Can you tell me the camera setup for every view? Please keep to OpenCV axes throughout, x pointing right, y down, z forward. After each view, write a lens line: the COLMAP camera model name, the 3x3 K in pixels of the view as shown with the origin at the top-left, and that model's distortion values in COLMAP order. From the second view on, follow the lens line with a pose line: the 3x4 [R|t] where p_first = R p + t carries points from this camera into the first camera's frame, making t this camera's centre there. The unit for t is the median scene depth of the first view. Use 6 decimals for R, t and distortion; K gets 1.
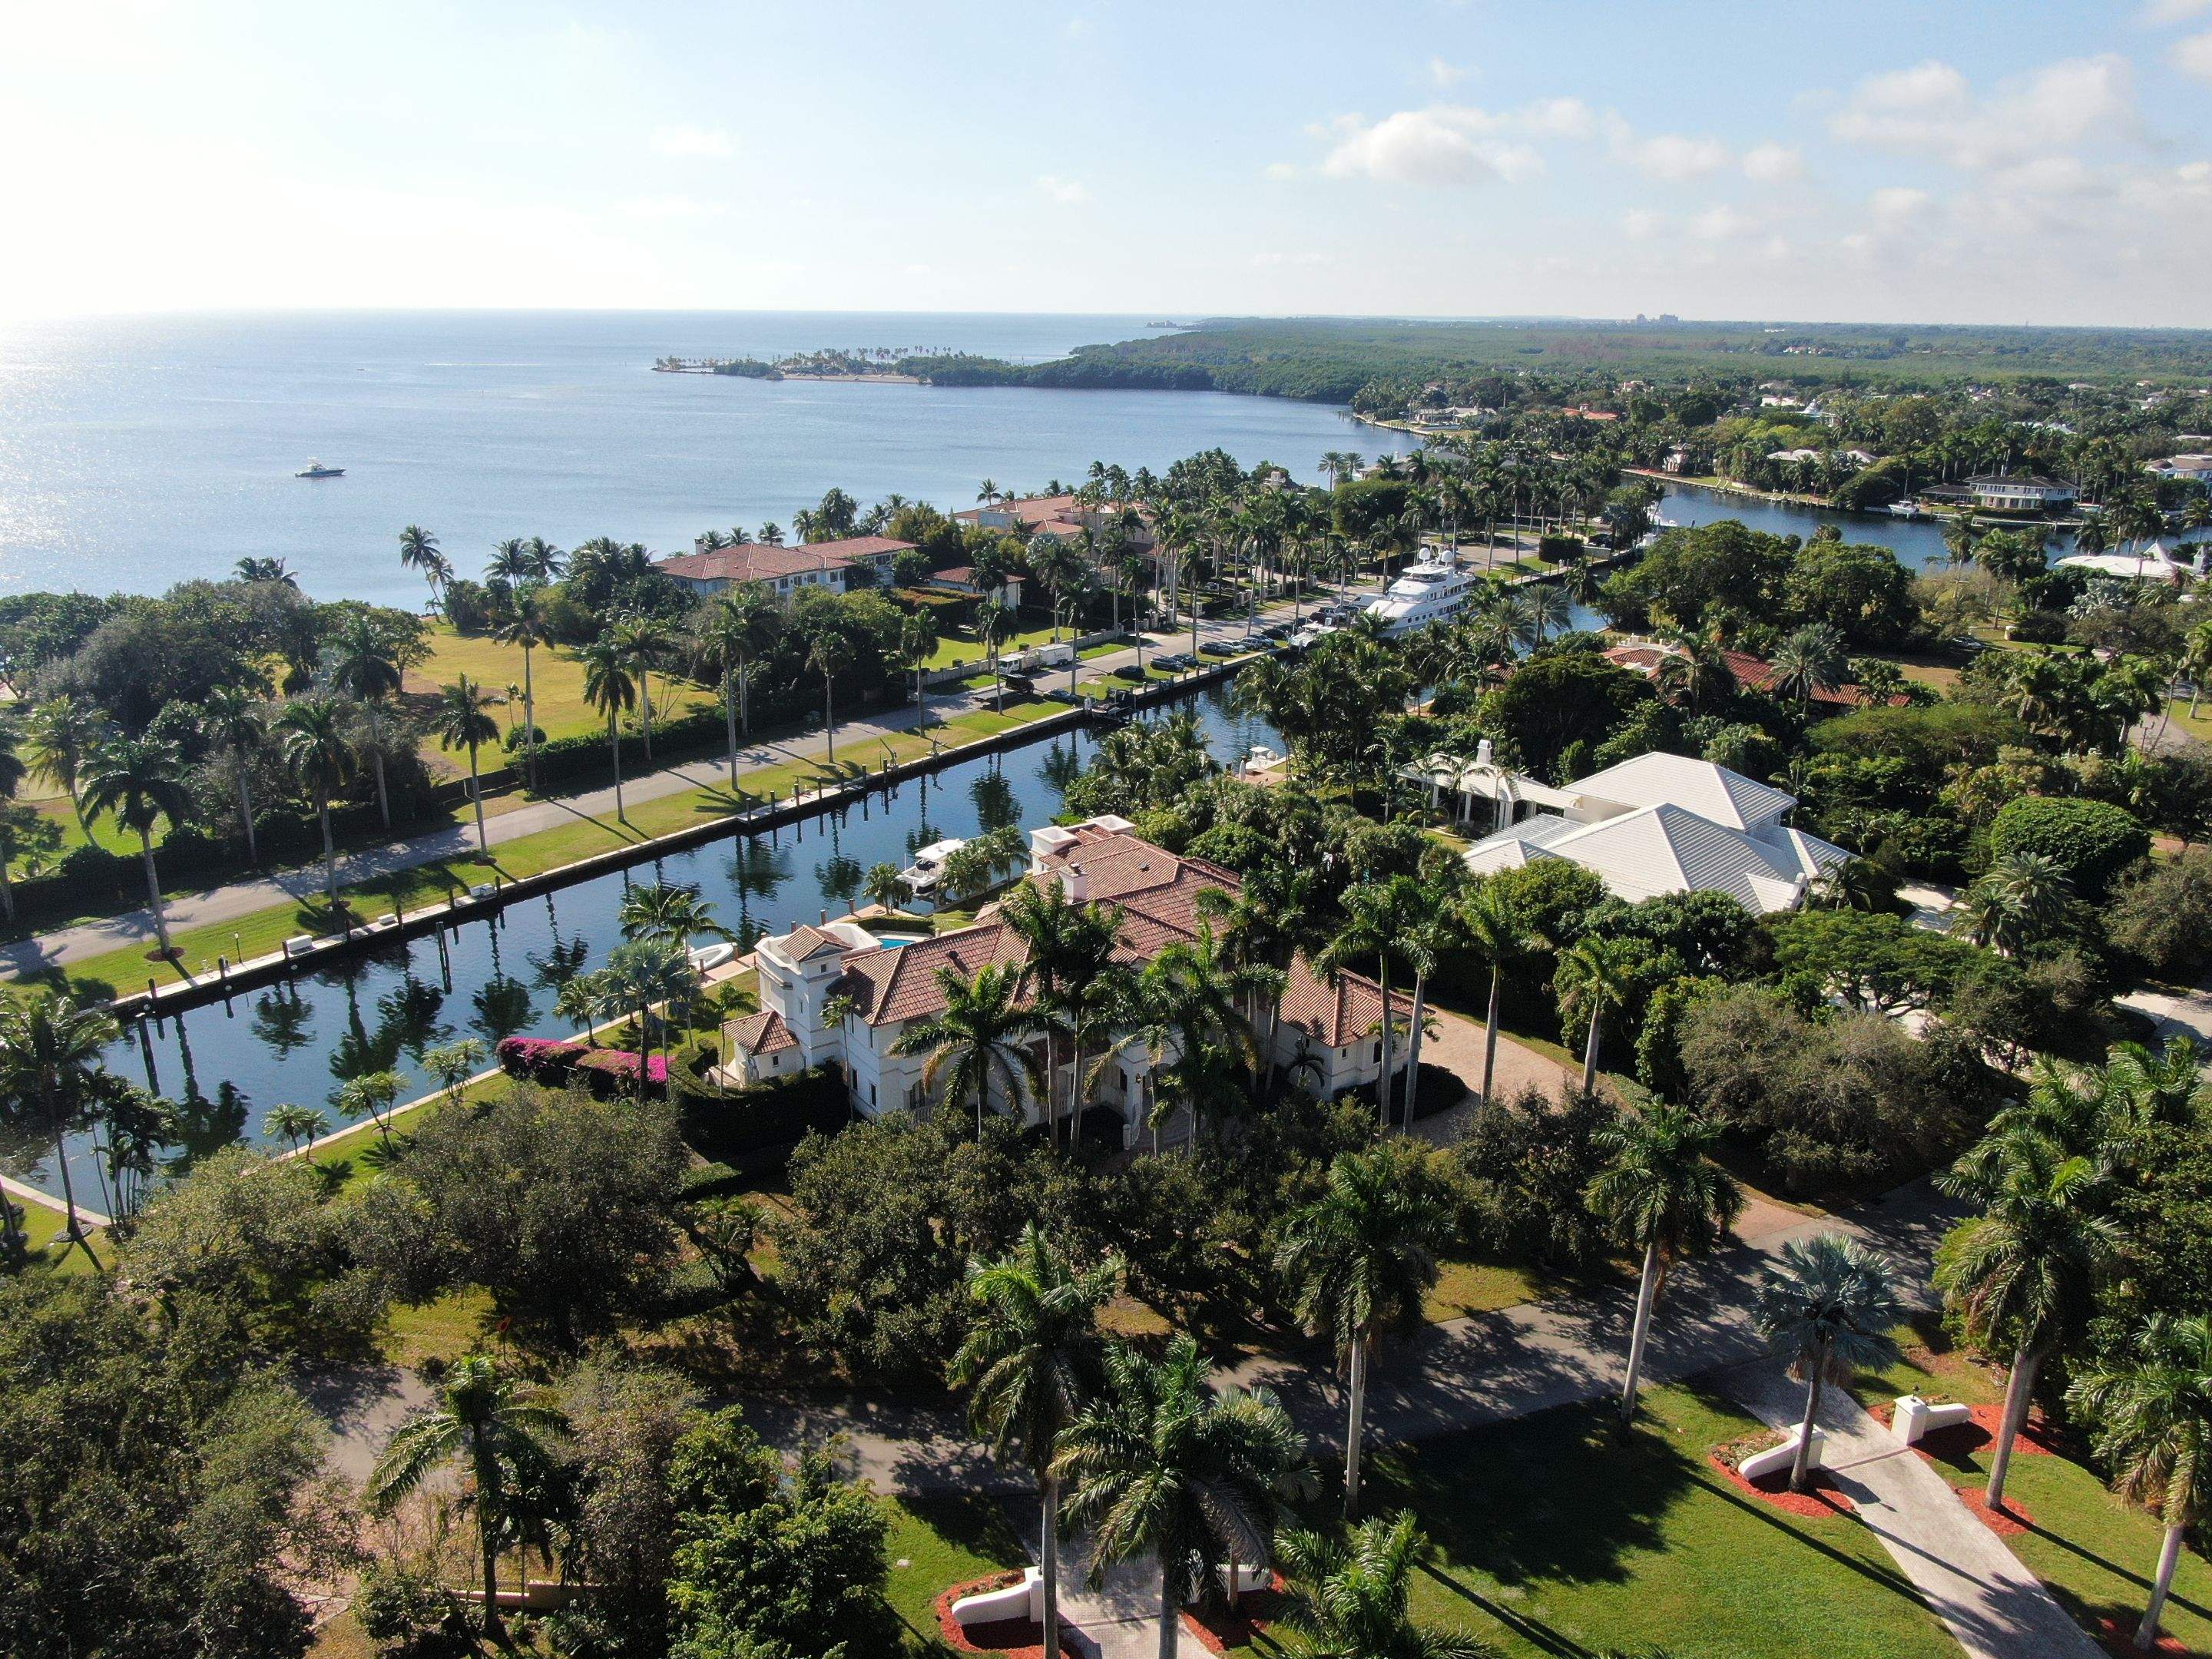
lens RADIAL K [[1585.0, 0, 1106.8], [0, 1585.0, 828.2], [0, 0, 1]] dist [-0.016616, 0.006656]
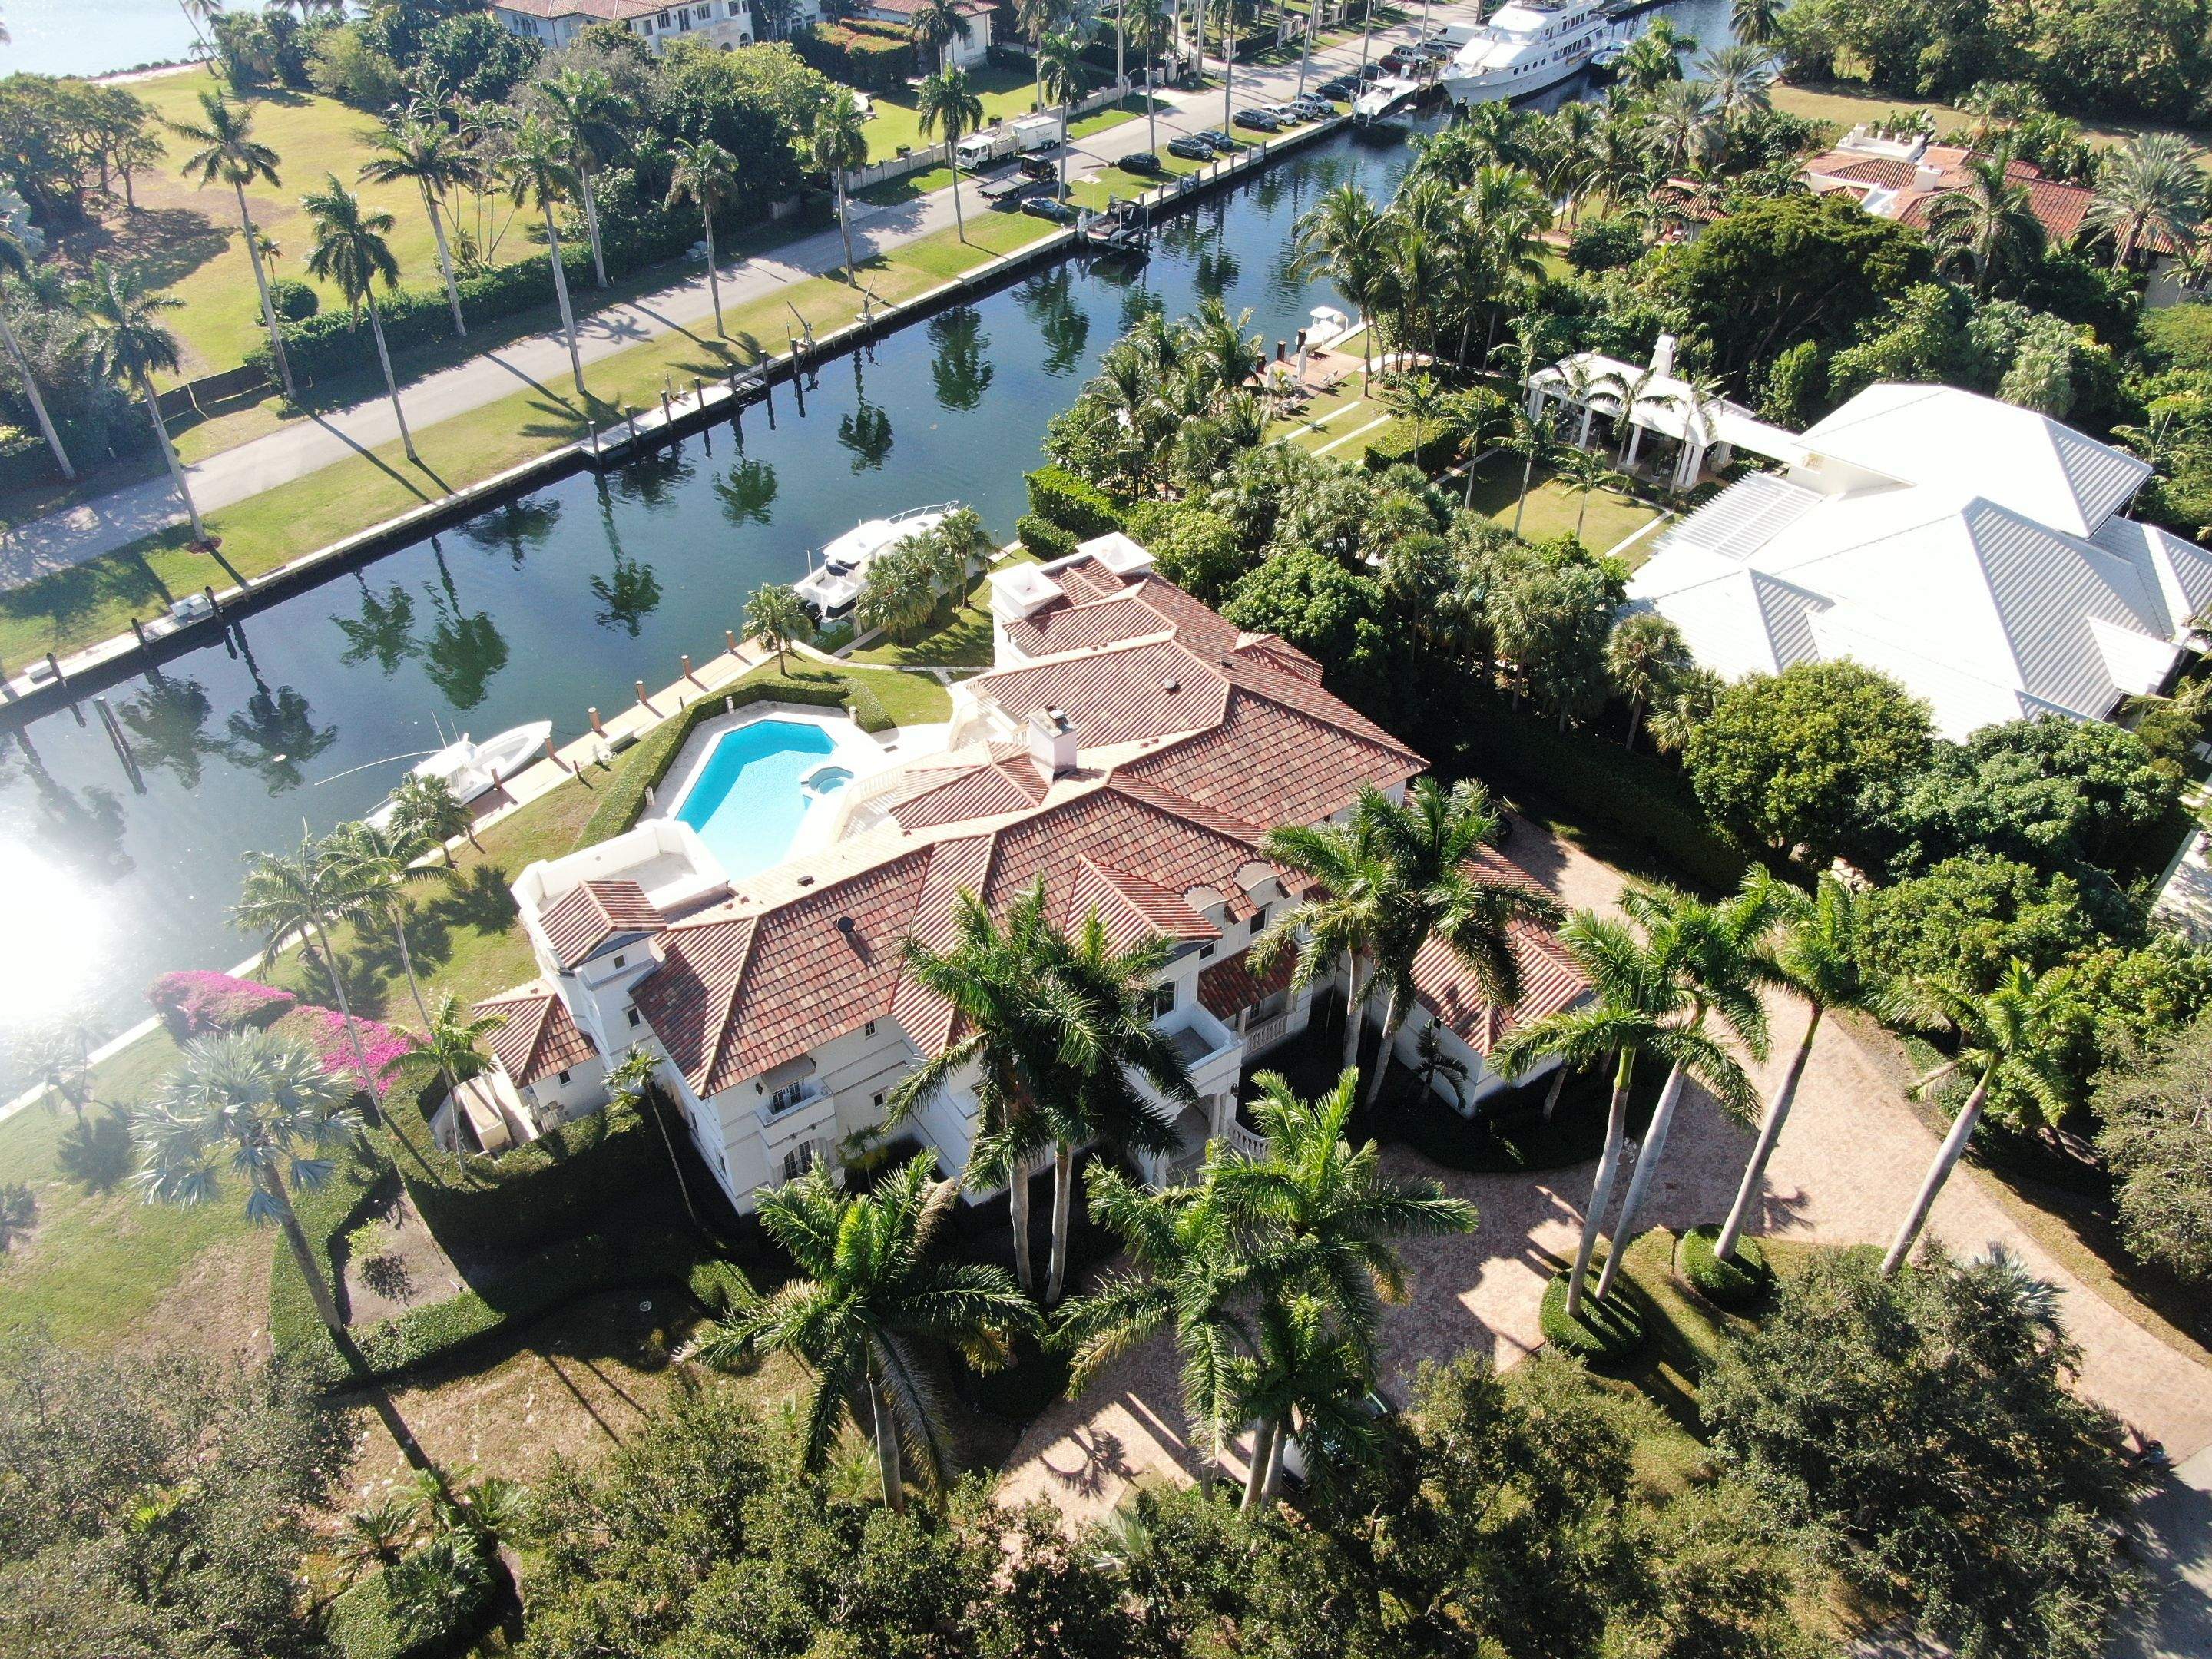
lens RADIAL K [[1585.0, 0, 1101.1], [0, 1585.0, 810.6], [0, 0, 1]] dist [-0.016616, 0.006656]
pose [[0.999996, 0.001570, -0.002490, -0.001432], [-0.000607, 0.937639, 0.347610, -0.097553], [0.002881, -0.347607, 0.937636, 0.286920]]
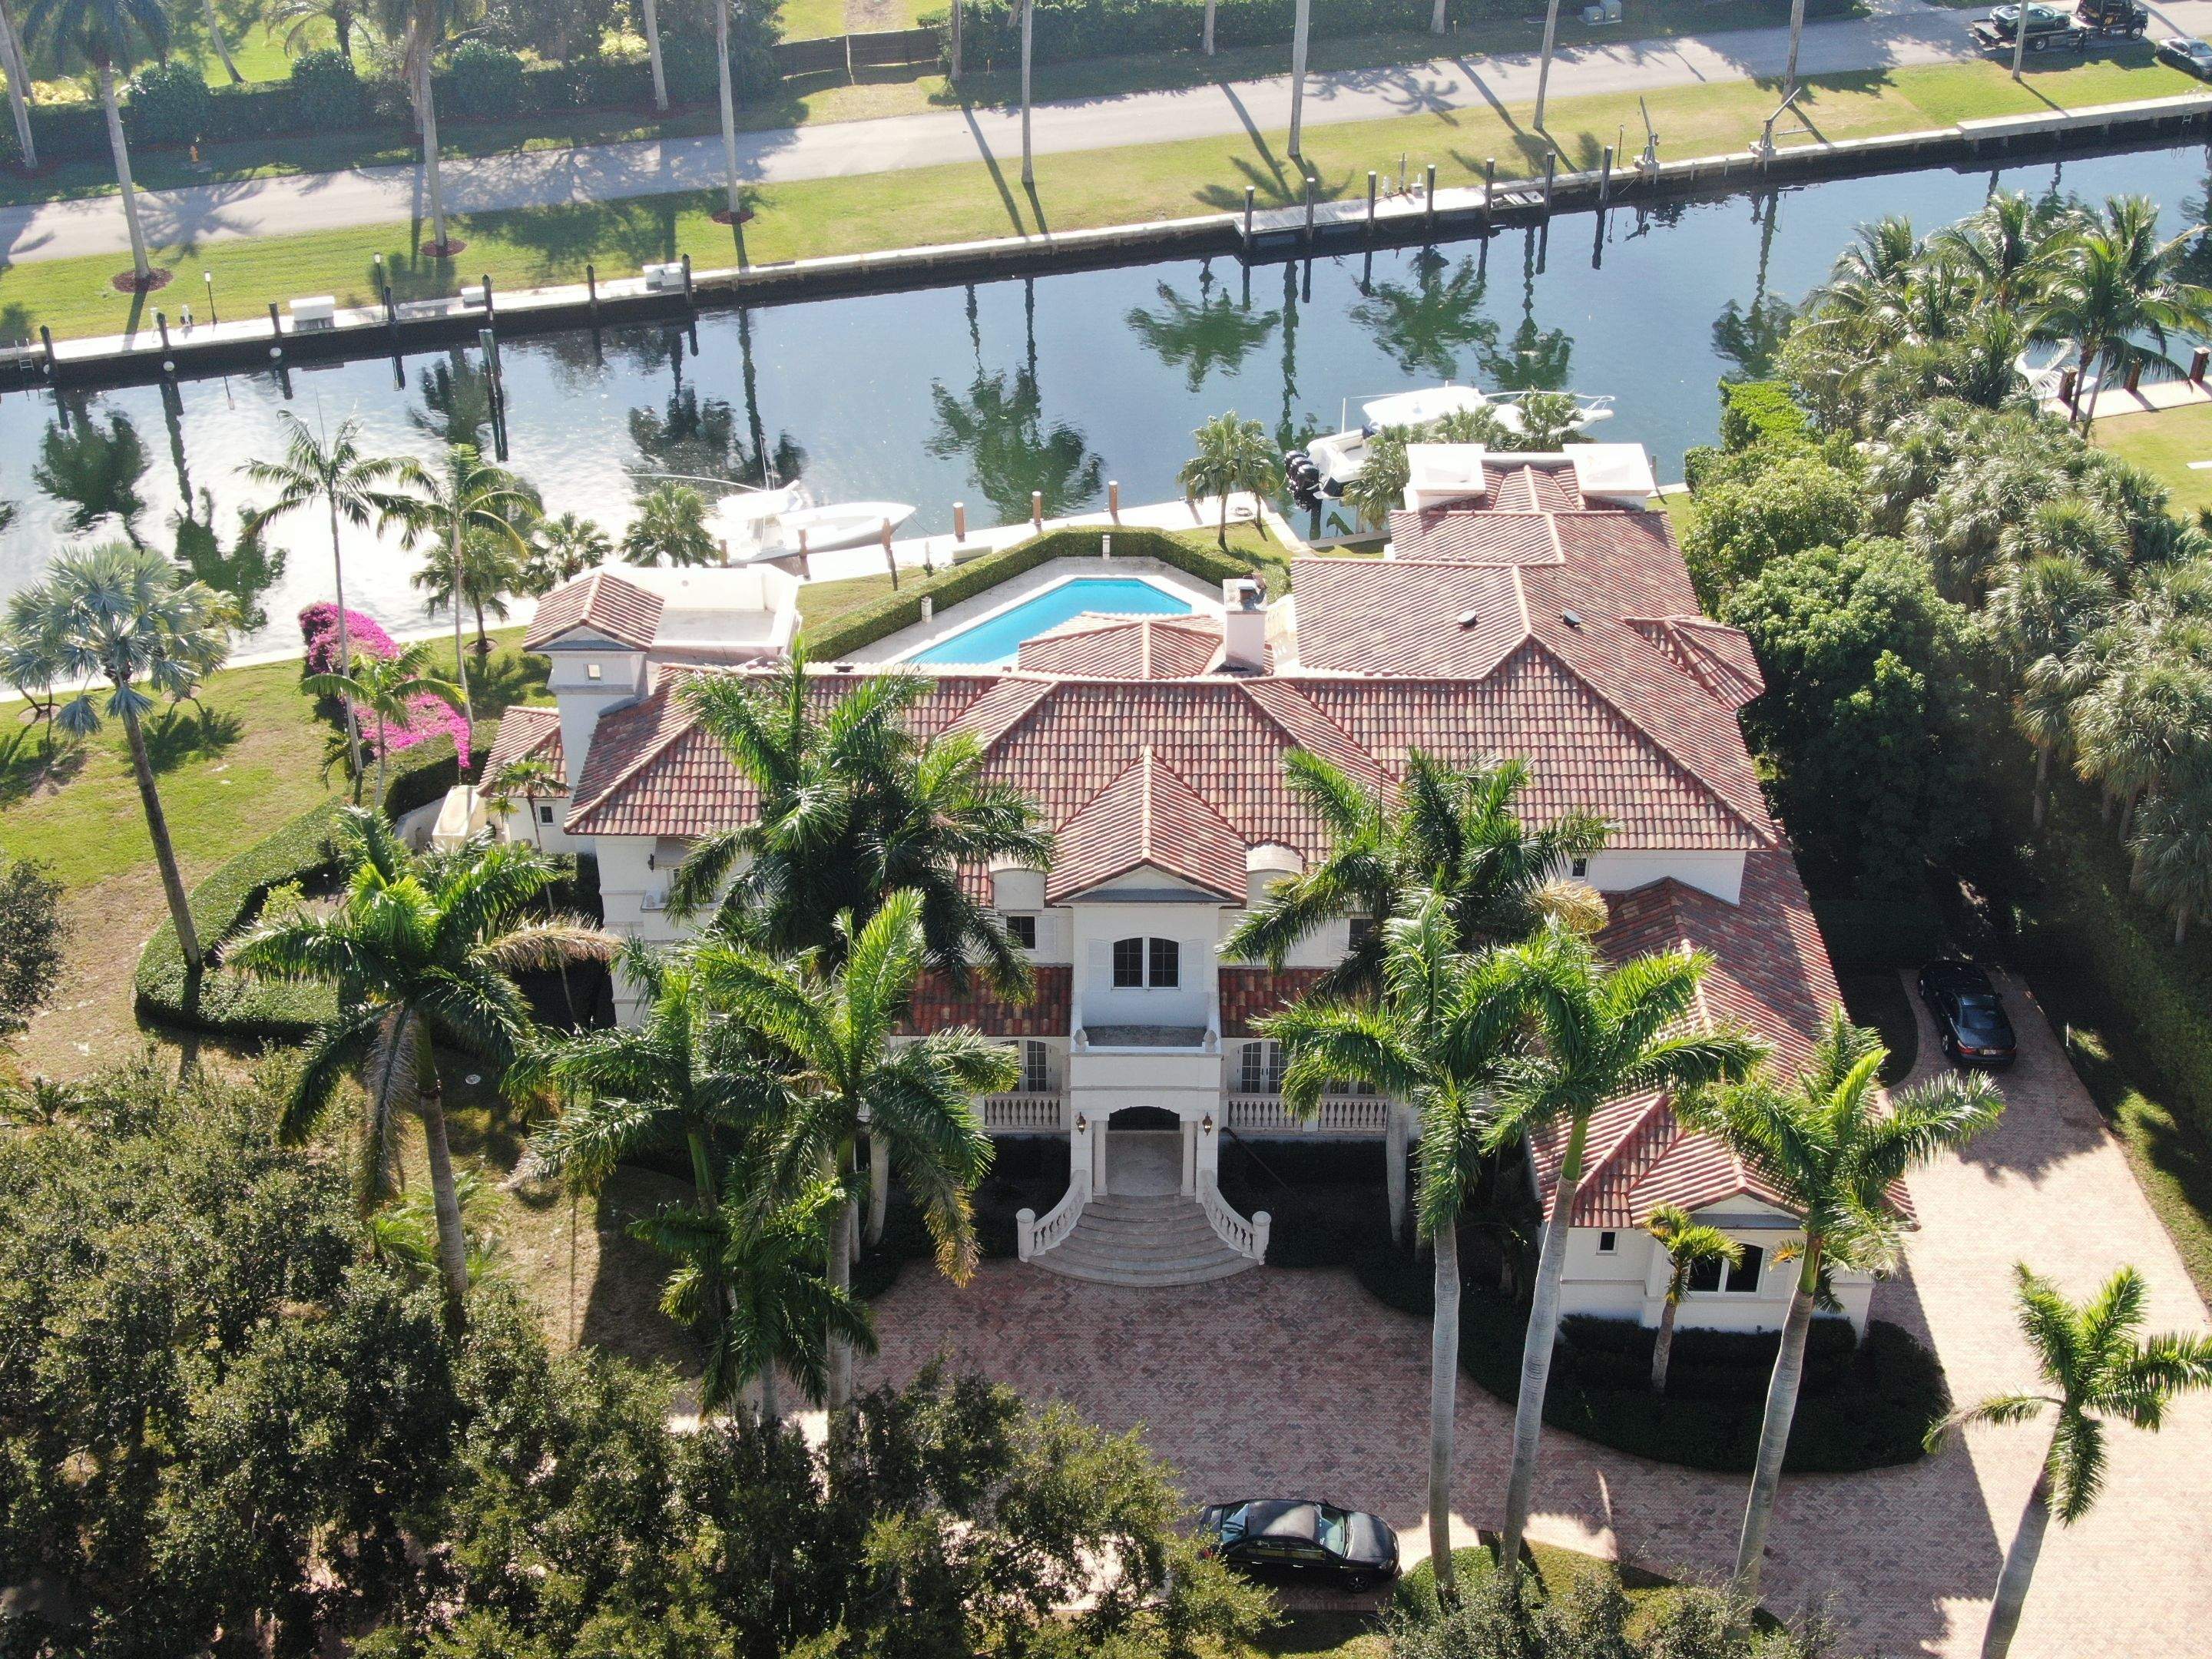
lens RADIAL K [[2850.2, 0, 1101.4], [0, 2850.2, 838.5], [0, 0, 1]] dist [0.023265, 0.000000]
pose [[0.802067, 0.320083, -0.504218, 0.235309], [-0.176229, 0.933505, 0.312268, -0.095211], [0.570642, -0.161602, 0.805141, 0.232215]]
